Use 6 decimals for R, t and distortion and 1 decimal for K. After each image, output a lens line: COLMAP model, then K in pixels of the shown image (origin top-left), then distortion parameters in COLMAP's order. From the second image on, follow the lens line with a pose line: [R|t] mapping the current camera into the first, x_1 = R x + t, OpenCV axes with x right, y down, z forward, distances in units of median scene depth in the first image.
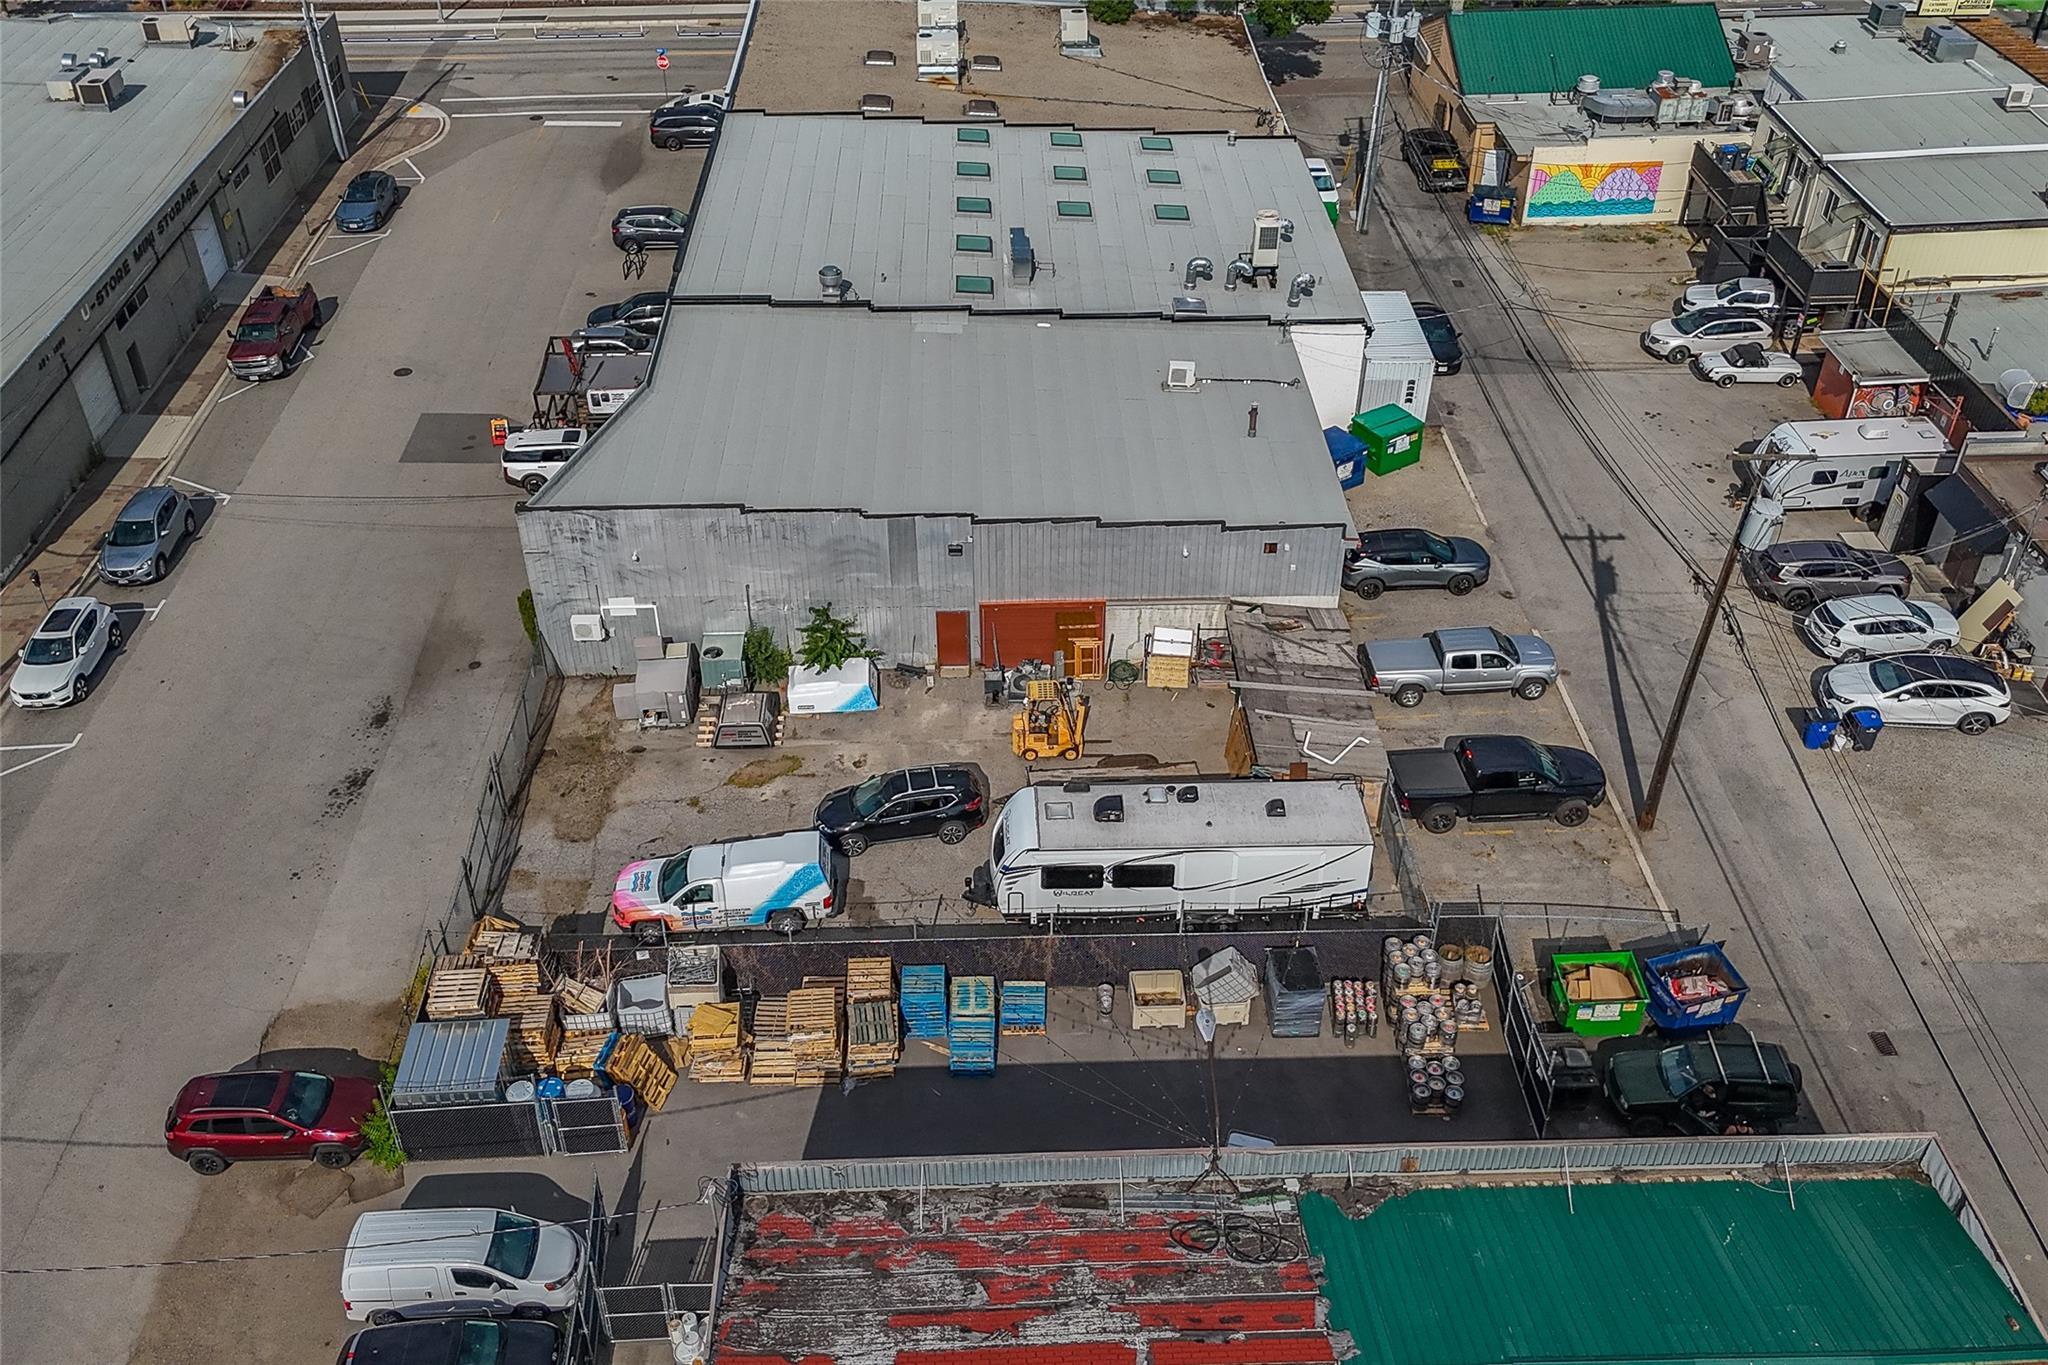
lens RADIAL K [[1833.4, 0, 1017.4], [0, 1833.4, 651.7], [0, 0, 1]] dist [0.043129, -0.003781]
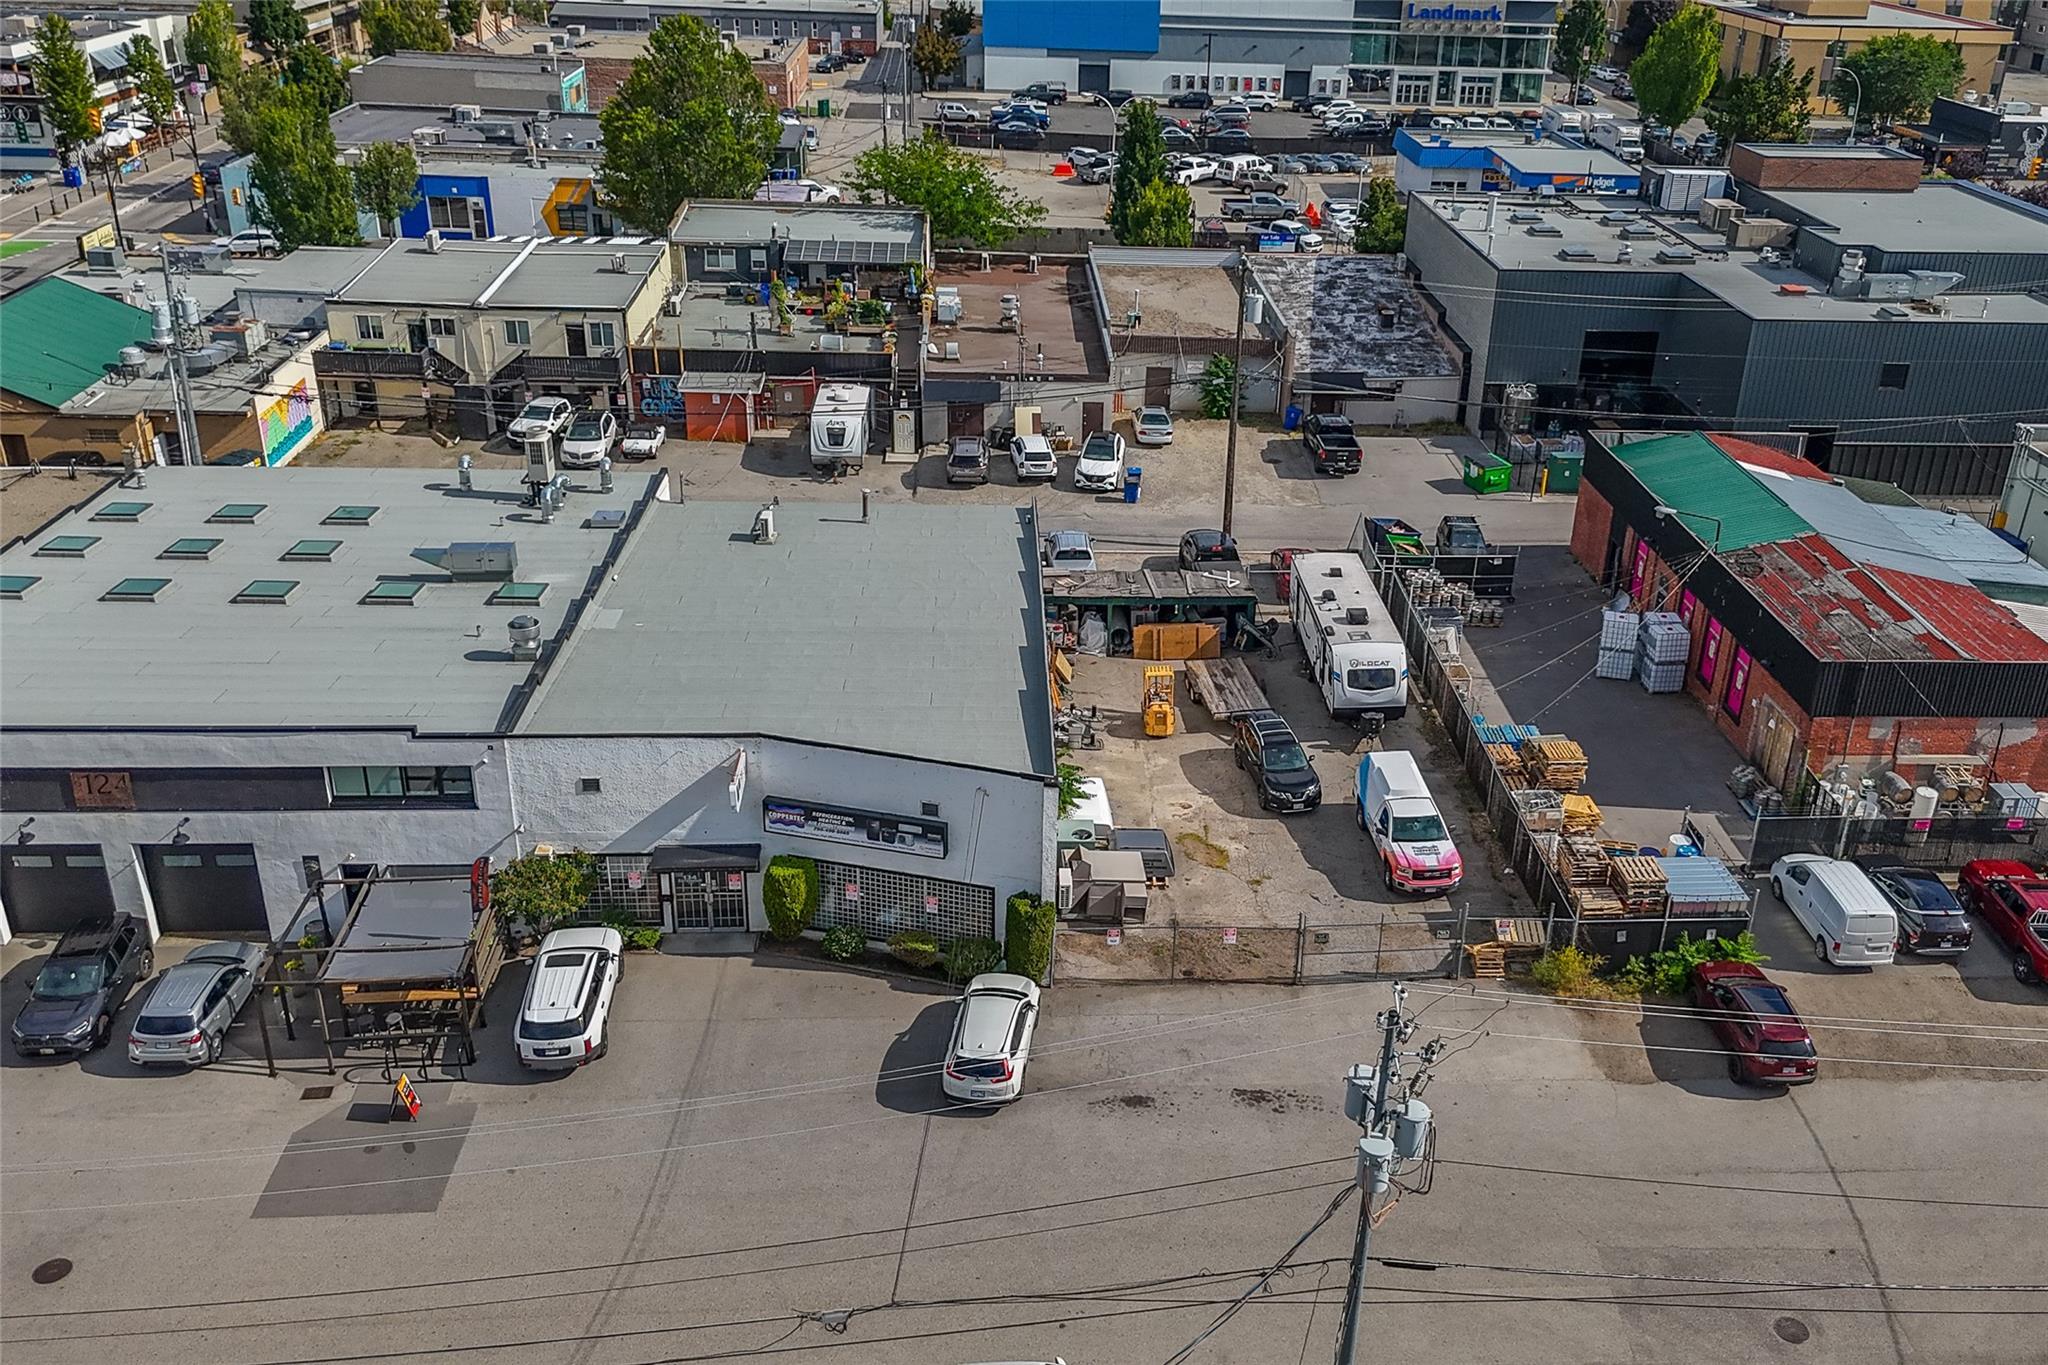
lens RADIAL K [[1784.0, 0, 1140.2], [0, 1784.0, 680.8], [0, 0, 1]] dist [0.125540, -0.234209]
pose [[-0.045923, -0.426440, 0.903349, -0.830496], [0.553596, 0.741875, 0.378356, -0.336322], [-0.831518, 0.517466, 0.202006, 0.634802]]
